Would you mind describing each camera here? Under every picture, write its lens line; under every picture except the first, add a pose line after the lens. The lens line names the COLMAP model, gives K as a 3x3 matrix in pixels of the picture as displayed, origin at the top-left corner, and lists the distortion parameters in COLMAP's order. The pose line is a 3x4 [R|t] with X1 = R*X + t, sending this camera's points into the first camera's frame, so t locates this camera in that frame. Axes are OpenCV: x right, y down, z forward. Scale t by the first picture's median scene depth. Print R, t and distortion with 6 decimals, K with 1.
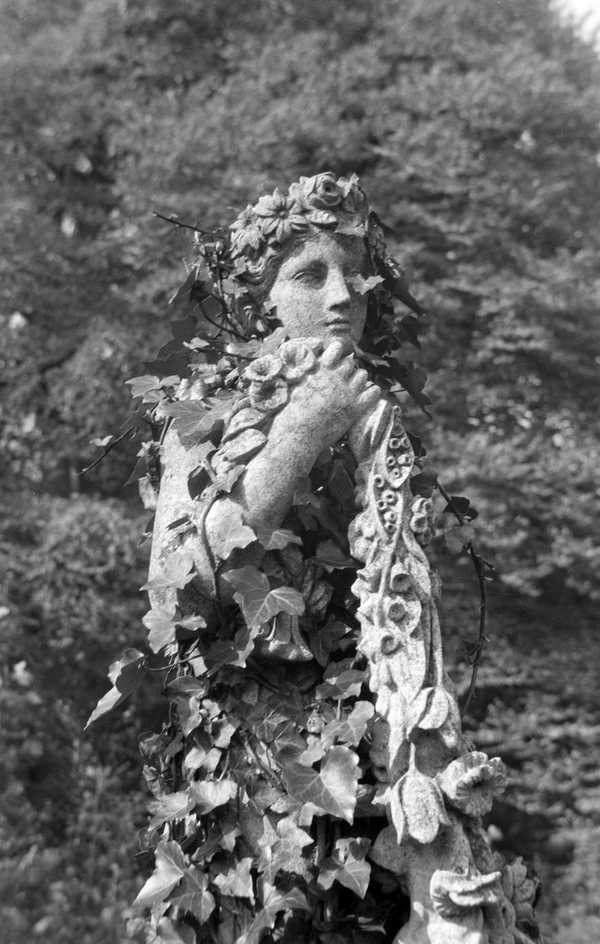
lens RADIAL K [[1222.8, 0, 300.3], [0, 1222.8, 474.9], [0, 0, 1]] dist [0.045169, 0.000000]
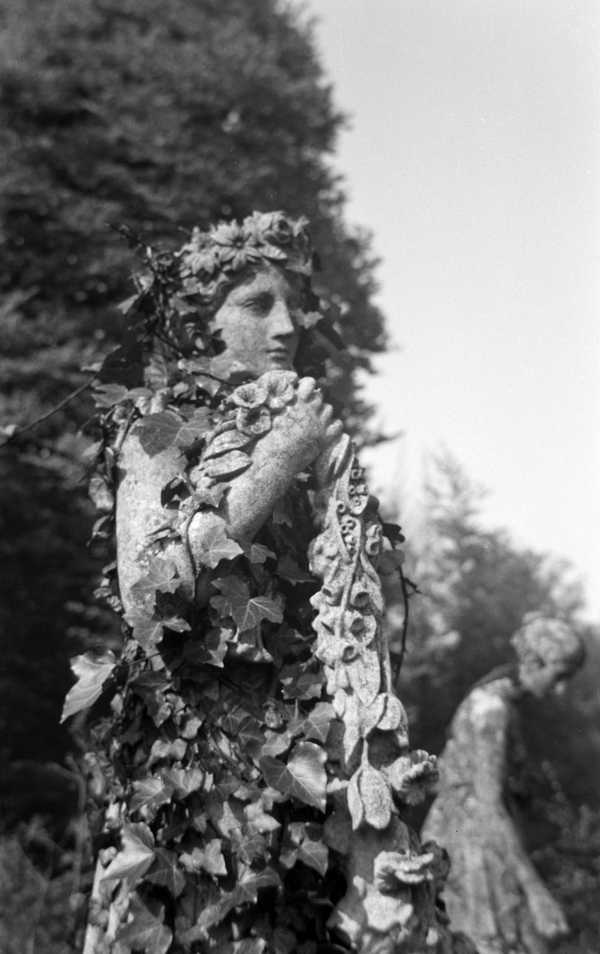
lens RADIAL K [[1234.7, 0, 299.7], [0, 1234.7, 475.0], [0, 0, 1]] dist [0.062652, 0.000000]
pose [[0.962363, 0.088011, 0.257122, -0.272609], [-0.093667, 0.995555, 0.009811, -0.032336], [-0.255116, -0.033525, 0.966329, -0.088742]]
